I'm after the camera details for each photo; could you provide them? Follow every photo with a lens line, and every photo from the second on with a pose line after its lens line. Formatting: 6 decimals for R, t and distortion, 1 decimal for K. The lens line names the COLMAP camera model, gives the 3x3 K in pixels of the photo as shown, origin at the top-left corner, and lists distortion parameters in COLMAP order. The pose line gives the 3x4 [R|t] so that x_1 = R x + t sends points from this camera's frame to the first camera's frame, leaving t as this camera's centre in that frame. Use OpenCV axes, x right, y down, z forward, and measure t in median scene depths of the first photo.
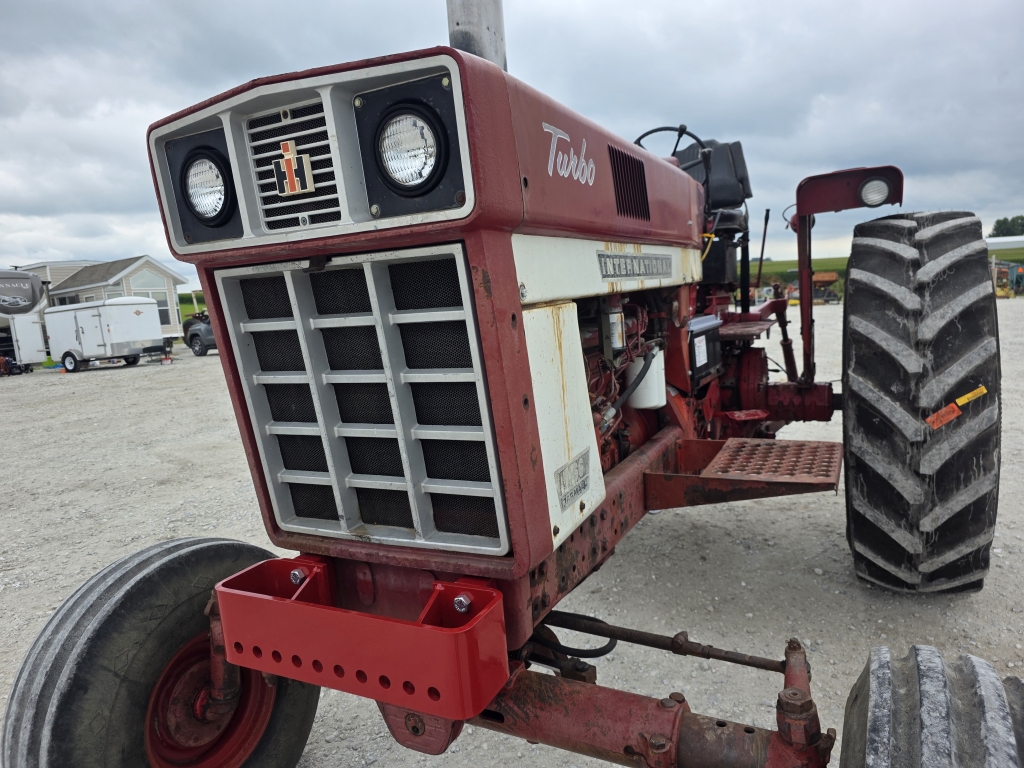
lens RADIAL K [[691.0, 0, 511.2], [0, 691.0, 387.1], [0, 0, 1]] dist [0.049032, -0.037952]
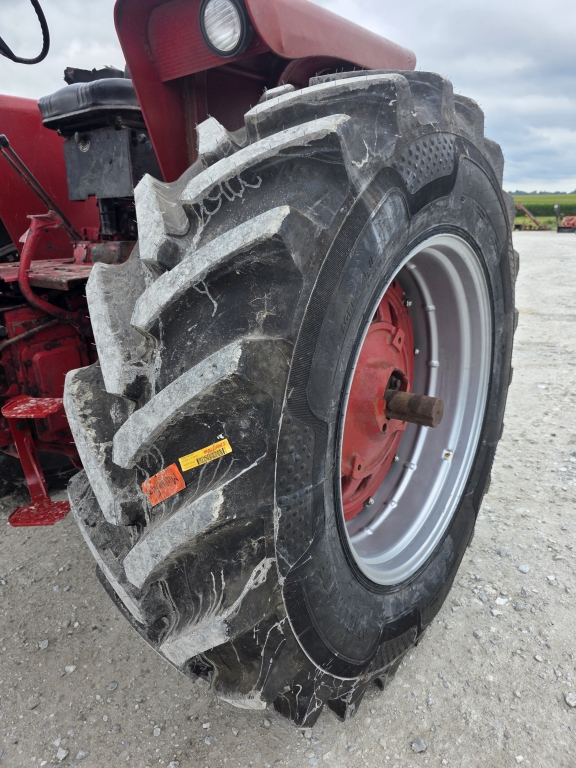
lens RADIAL K [[518.2, 0, 299.1], [0, 518.2, 391.4], [0, 0, 1]] dist [0.049032, -0.037952]
pose [[0.983597, 0.095090, -0.153282, 0.773462], [-0.063210, 0.977583, 0.200837, -0.106106], [0.168943, -0.187853, 0.967558, 0.676960]]
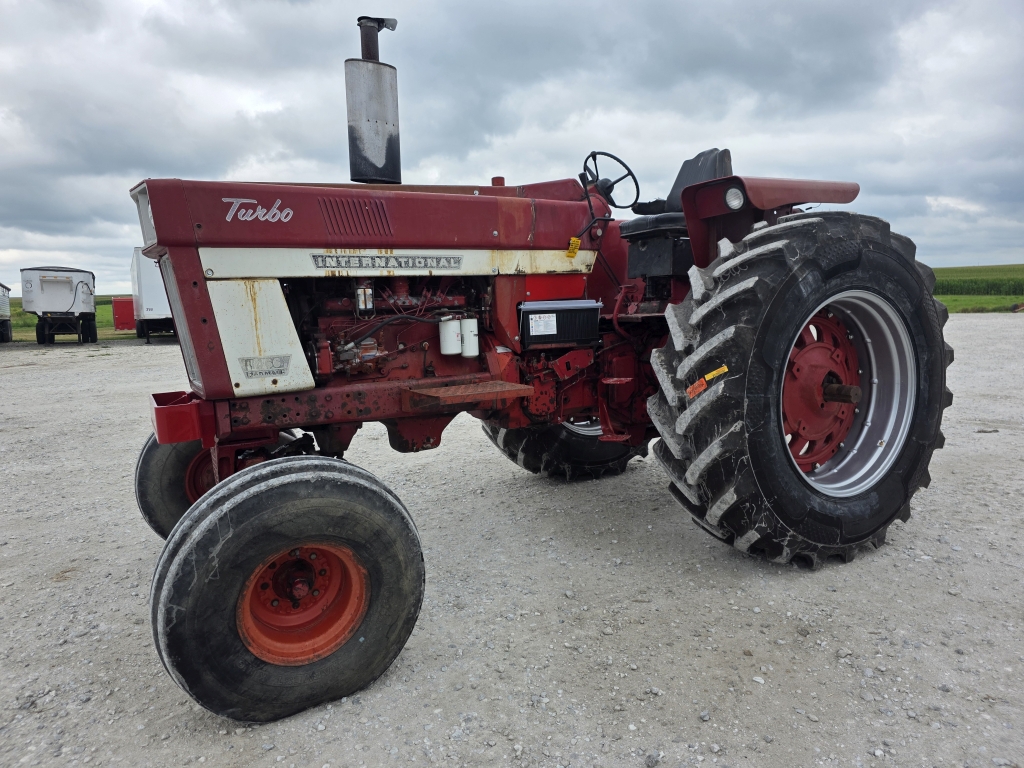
lens RADIAL K [[691.0, 0, 510.1], [0, 691.0, 379.7], [0, 0, 1]] dist [0.049032, -0.037952]
pose [[0.830024, 0.099335, -0.548811, 1.016669], [-0.097703, 0.994692, 0.032274, 0.019751], [0.549104, 0.026832, 0.835323, -0.173902]]
